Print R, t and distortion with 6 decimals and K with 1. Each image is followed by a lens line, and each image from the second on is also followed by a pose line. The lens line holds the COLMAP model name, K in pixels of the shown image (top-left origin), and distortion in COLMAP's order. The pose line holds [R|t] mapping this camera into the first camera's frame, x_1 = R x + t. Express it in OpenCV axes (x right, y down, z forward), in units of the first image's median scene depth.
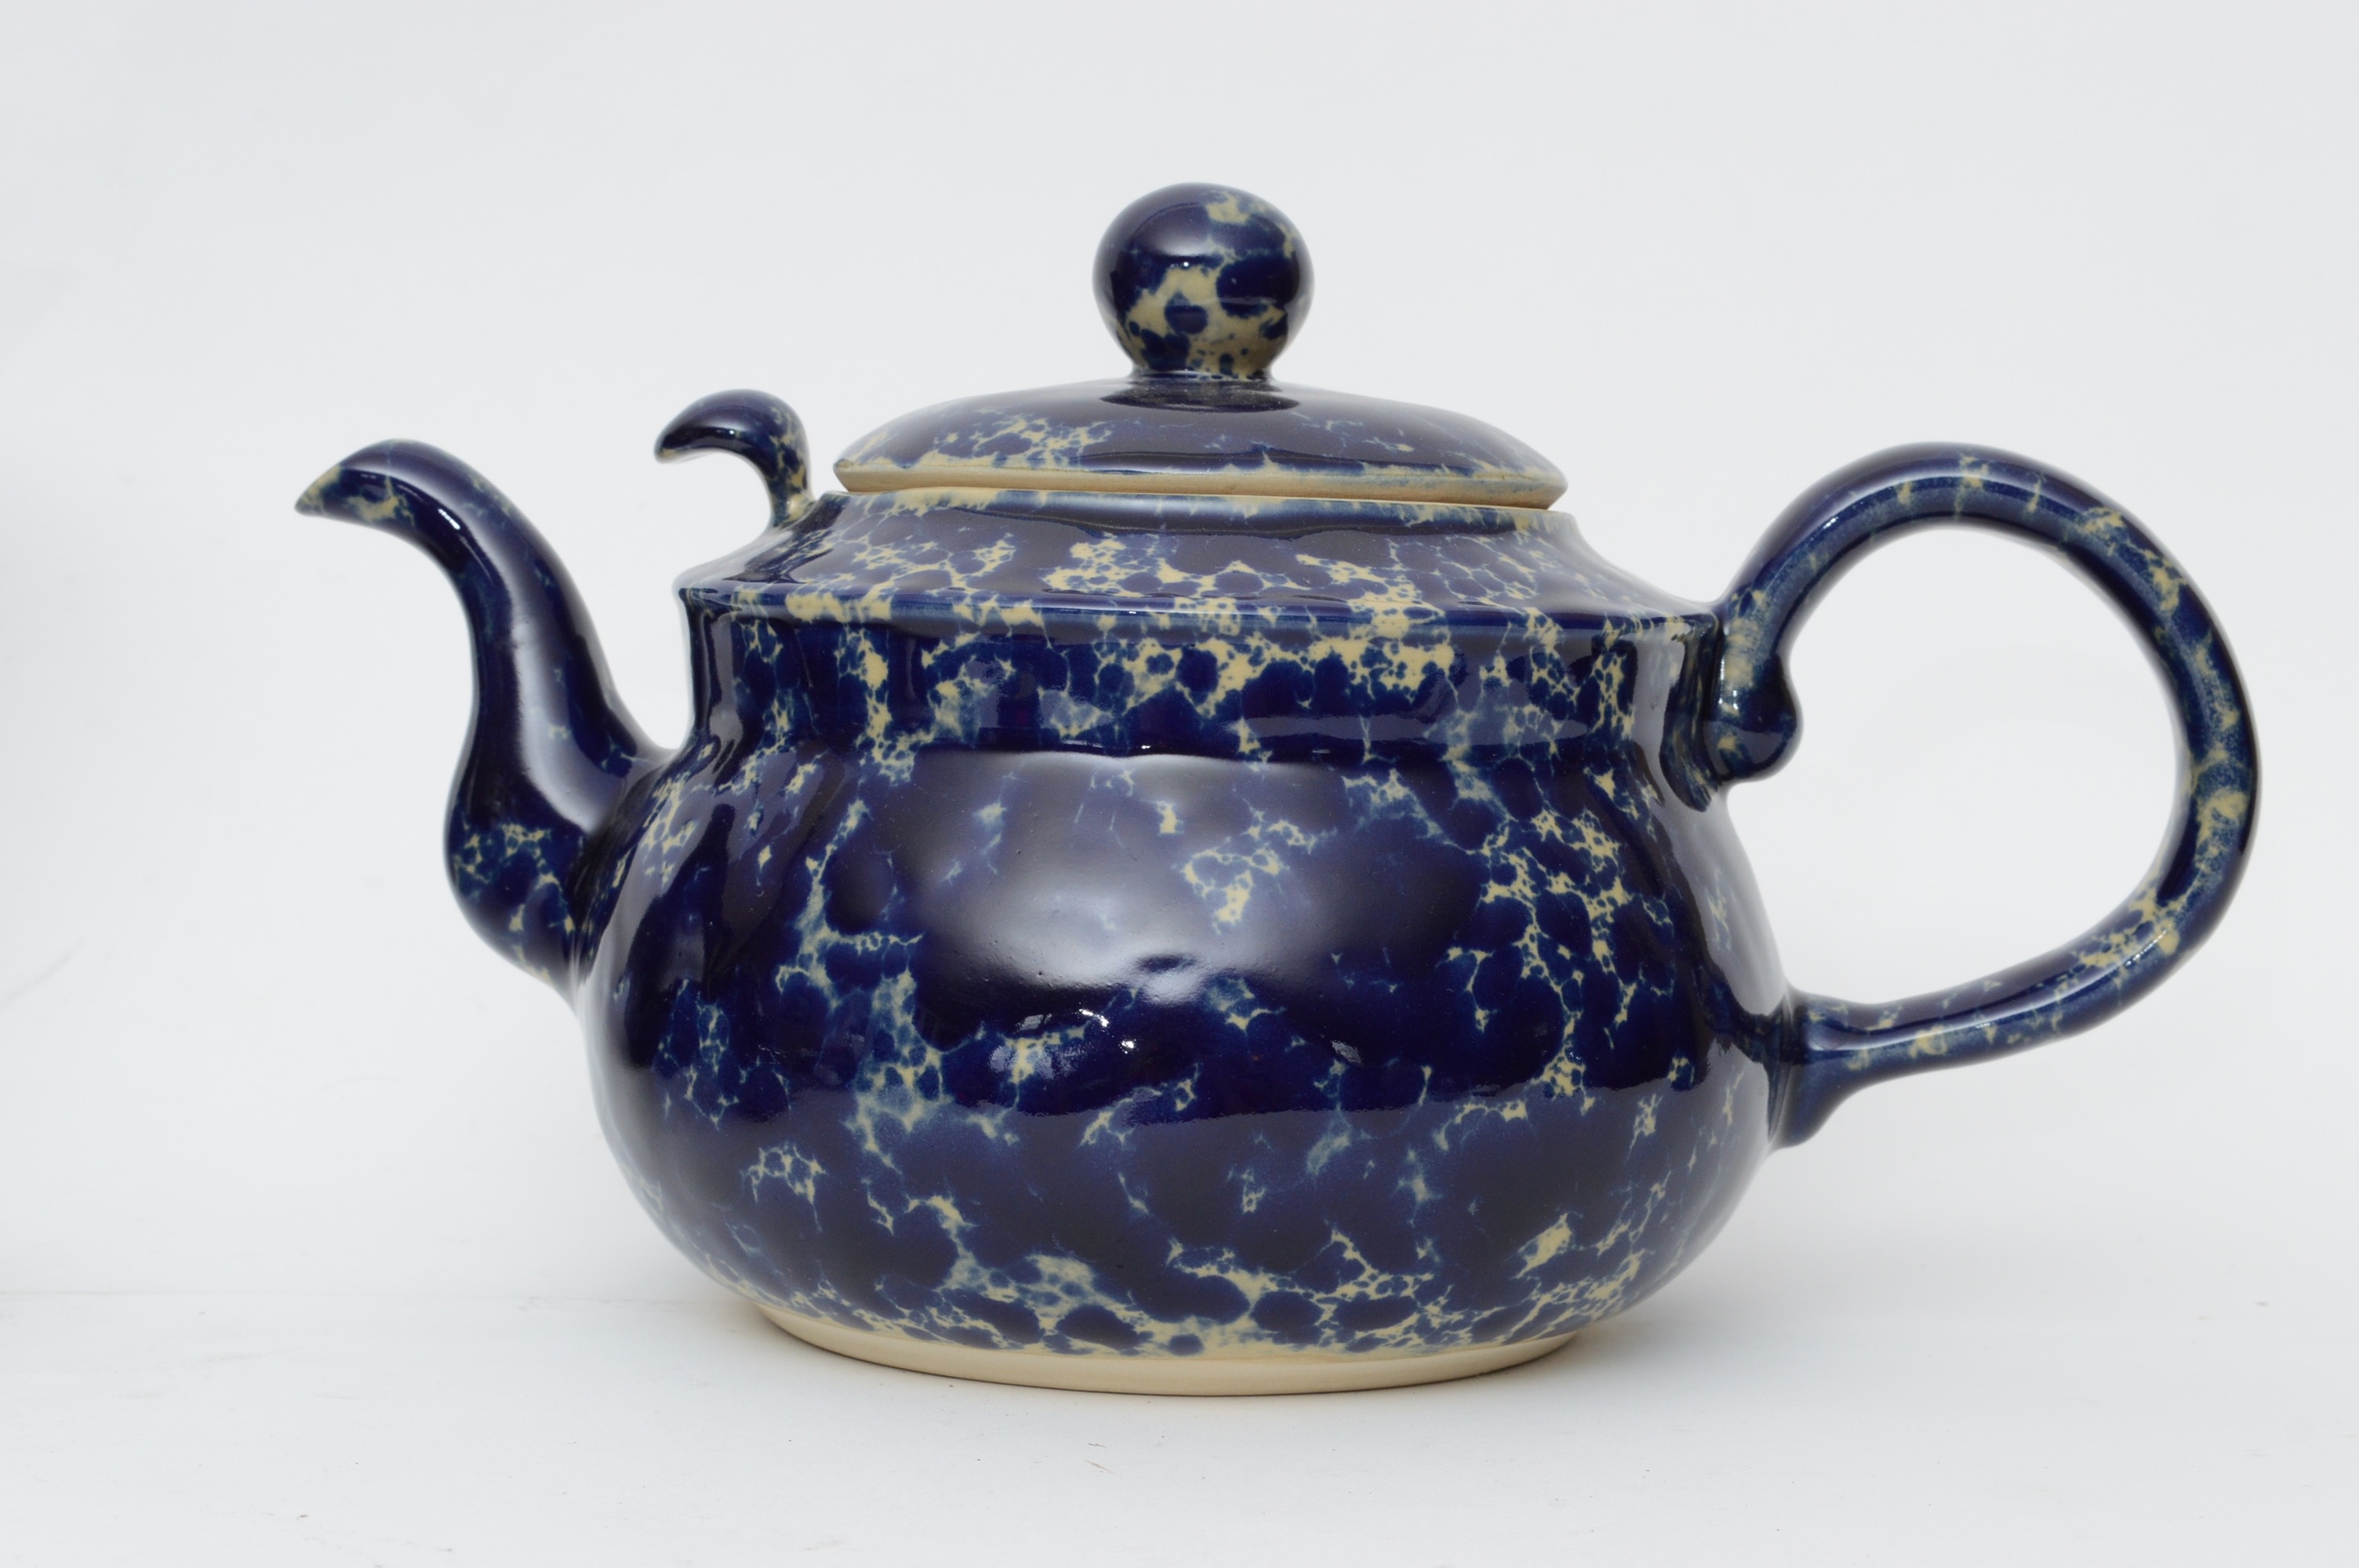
lens RADIAL K [[4268.1, 0, 1188.2], [0, 4268.1, 784.0], [0, 0, 1]] dist [0.003164, 0.000000]
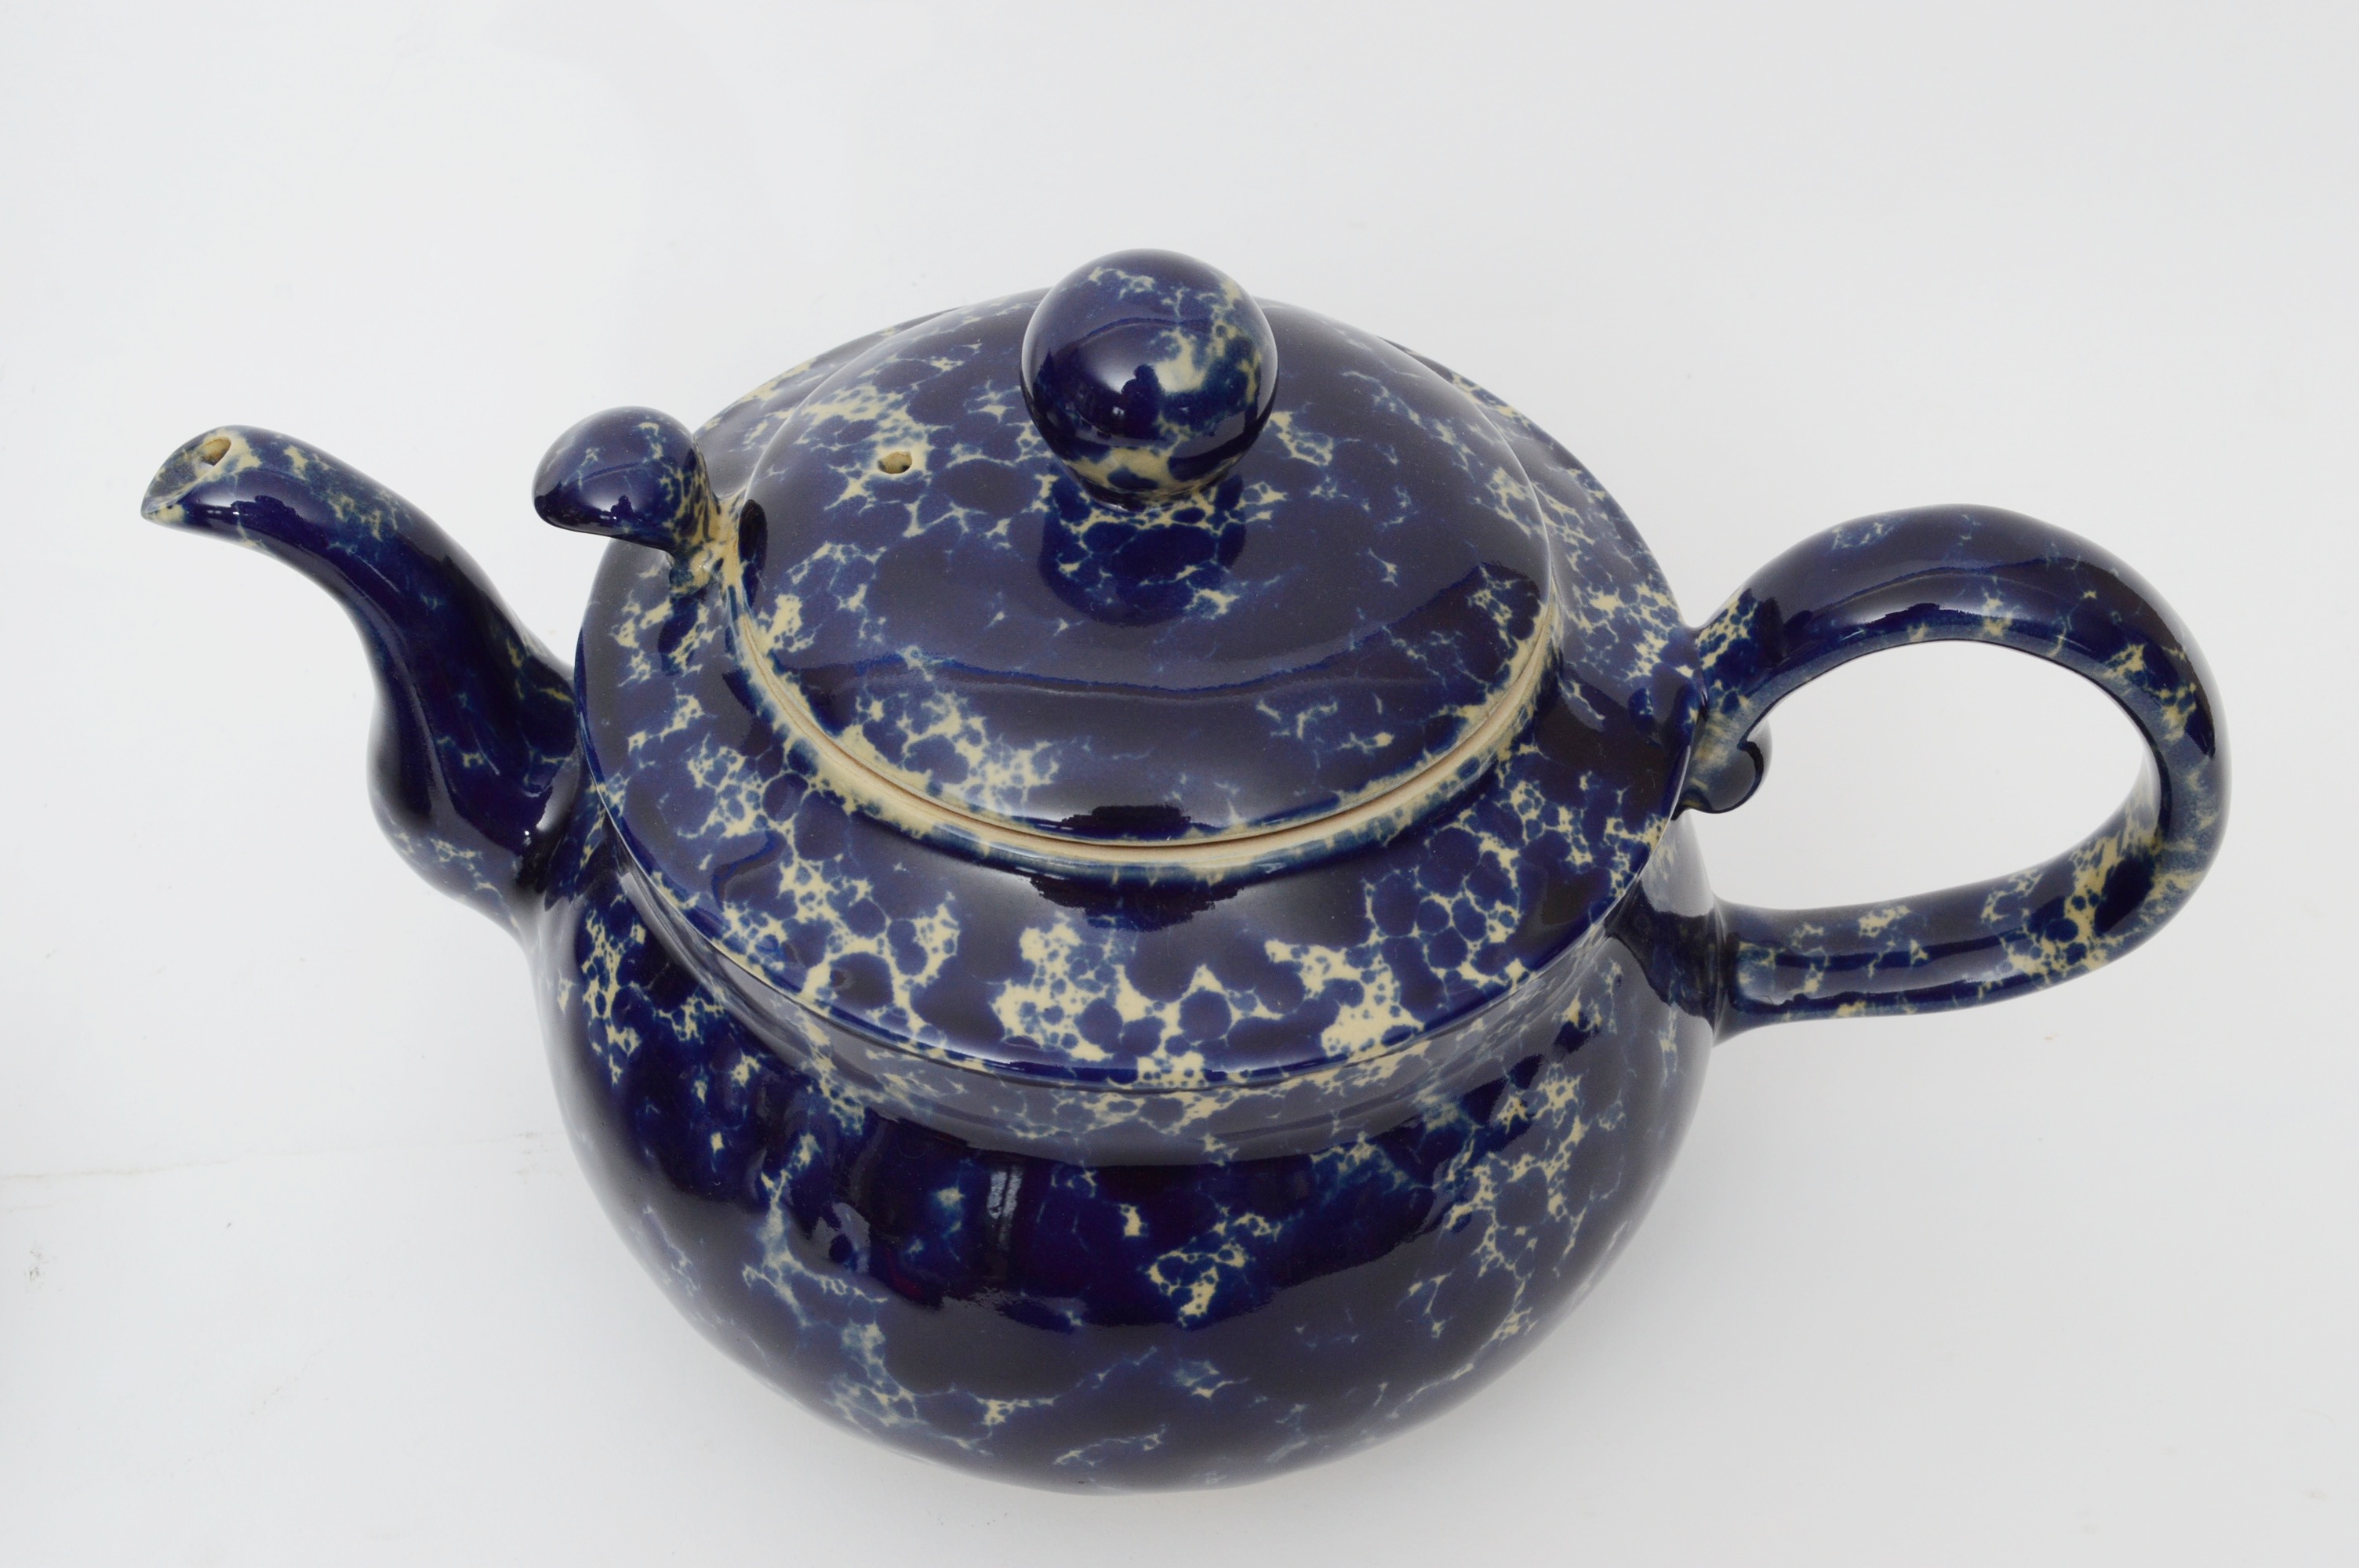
lens RADIAL K [[3111.9, 0, 1180.1], [0, 3111.9, 787.8], [0, 0, 1]] dist [-0.049170, 0.000000]
pose [[0.999083, -0.024659, 0.035014, -0.016040], [-0.006550, 0.719985, 0.693958, -0.551177], [-0.042322, -0.693551, 0.719163, 0.548652]]
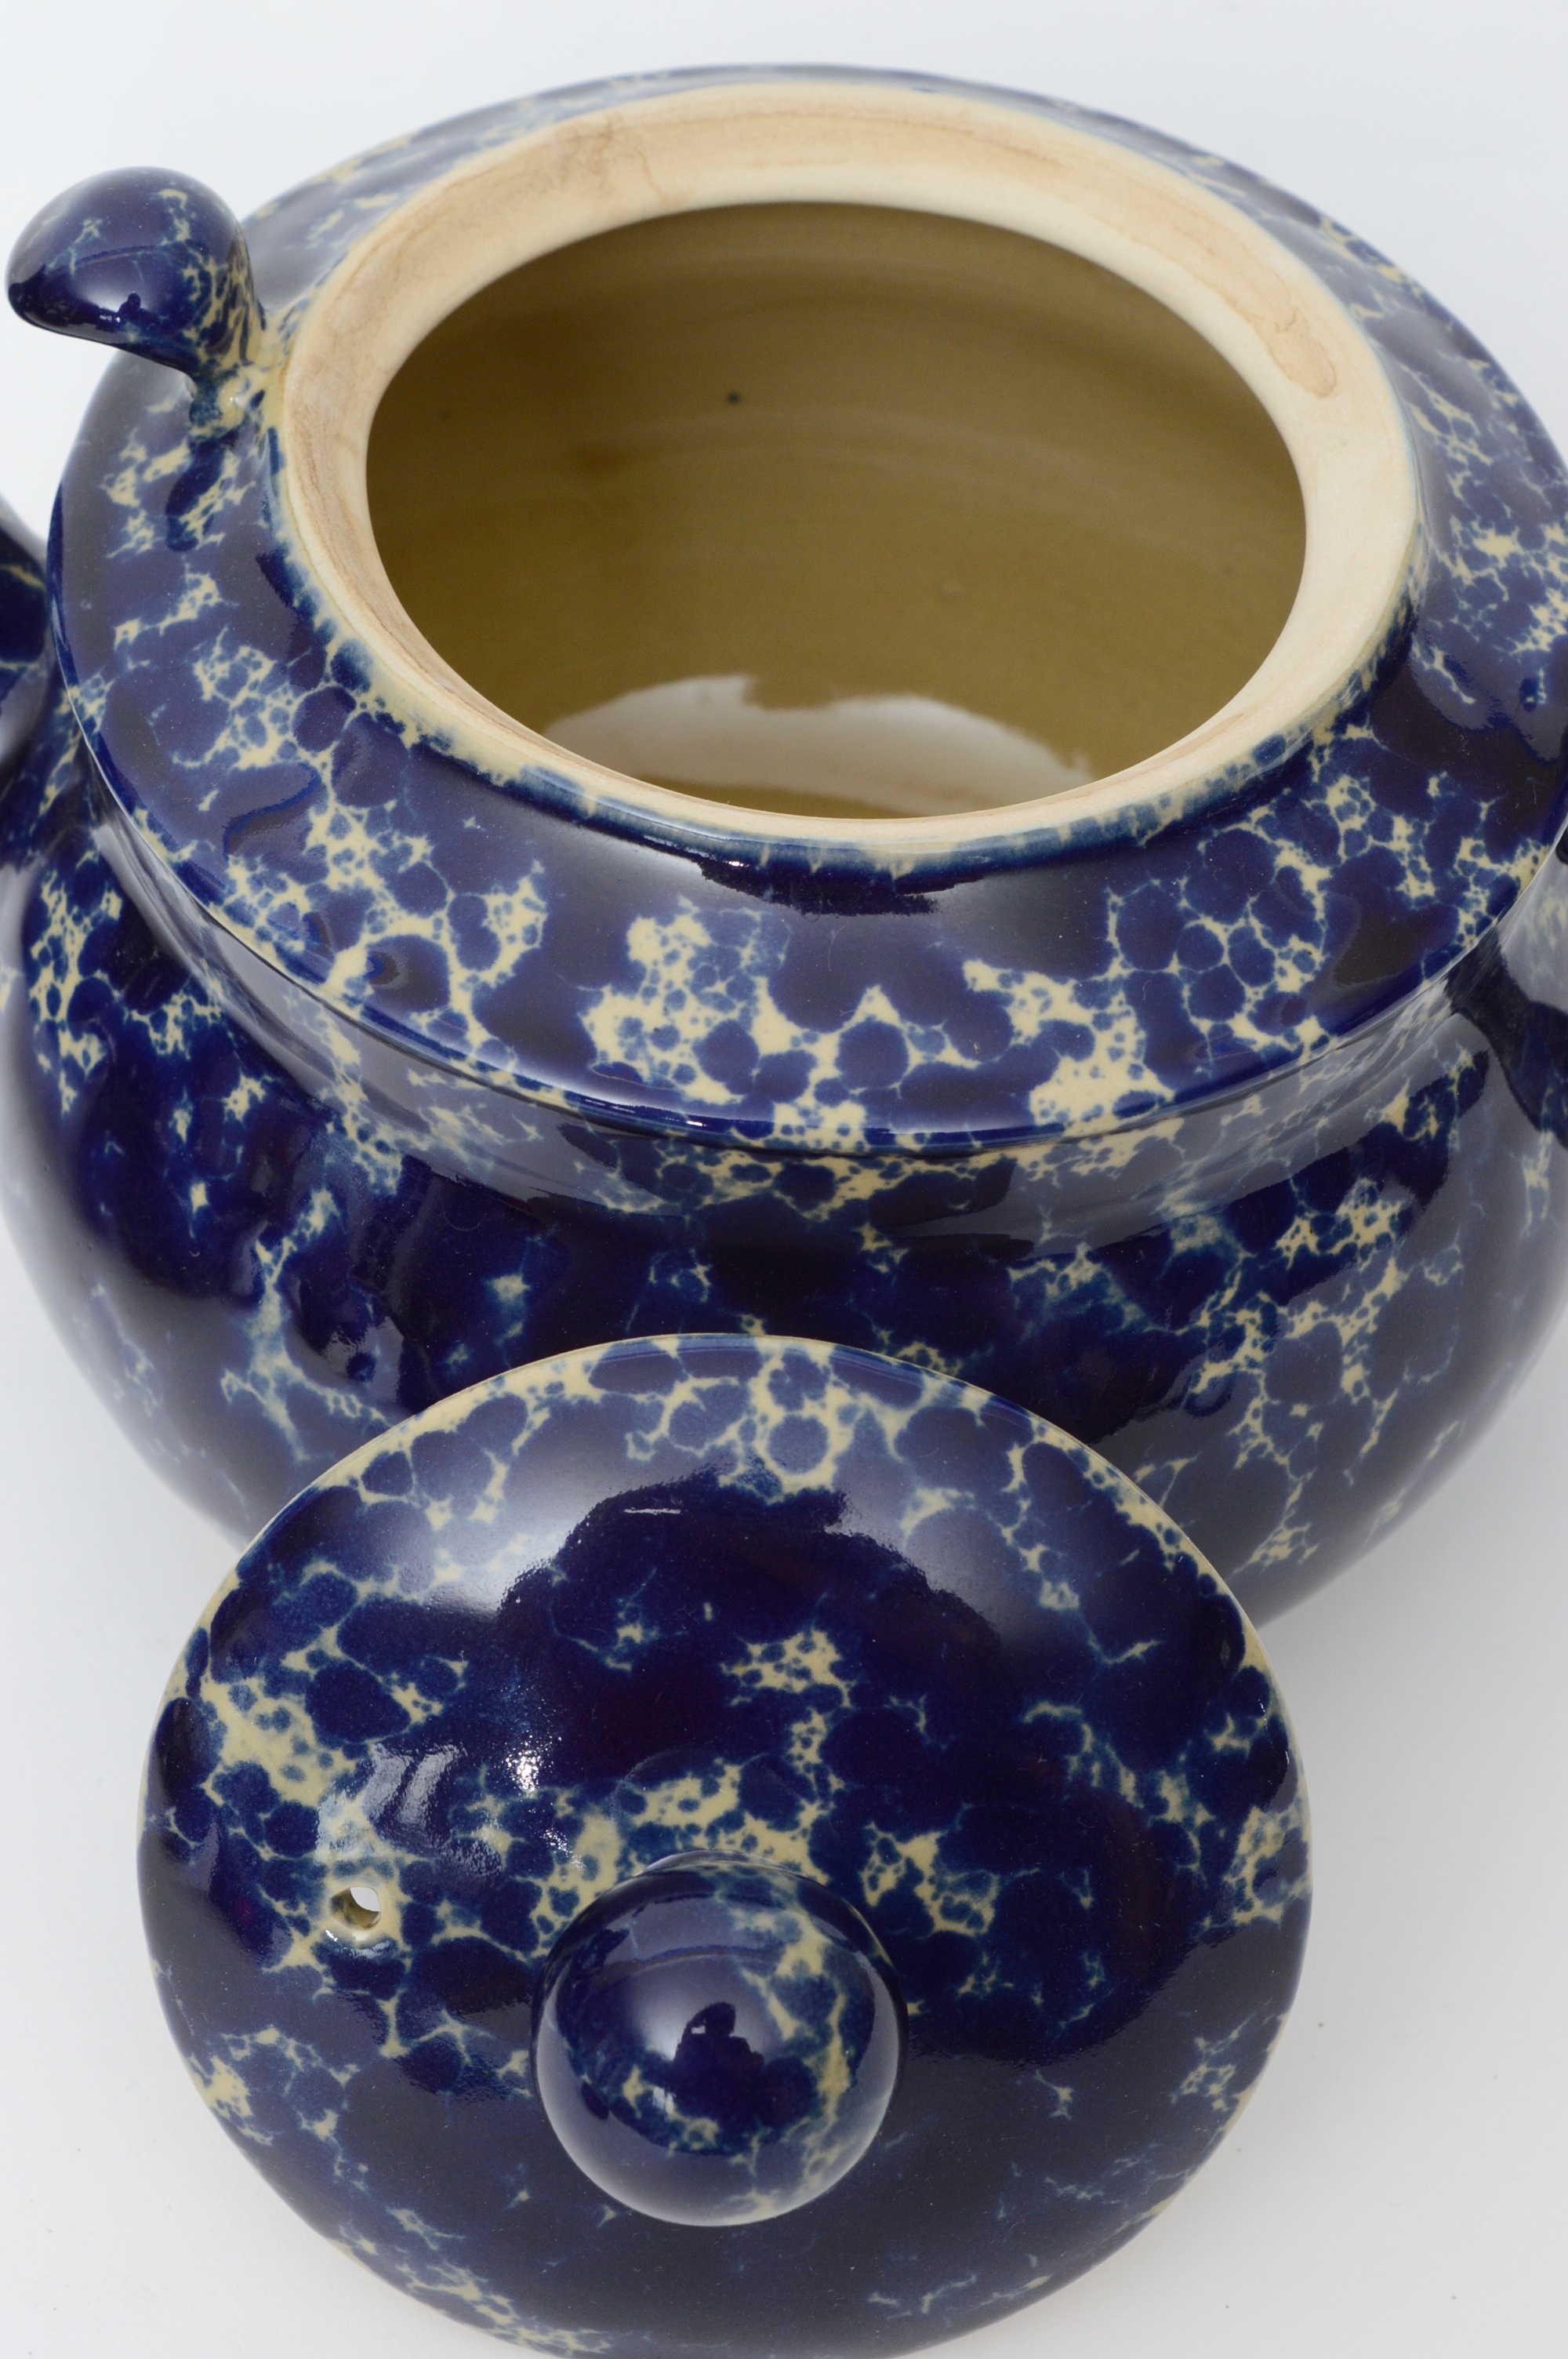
lens RADIAL K [[4850.1, 0, 776.3], [0, 4850.1, 1171.9], [0, 0, 1]] dist [0.058534, 0.000000]
pose [[0.998616, 0.051561, -0.010334, 0.005483], [-0.028010, 0.687858, 0.725305, -0.589683], [0.044506, -0.724012, 0.688350, 0.458160]]
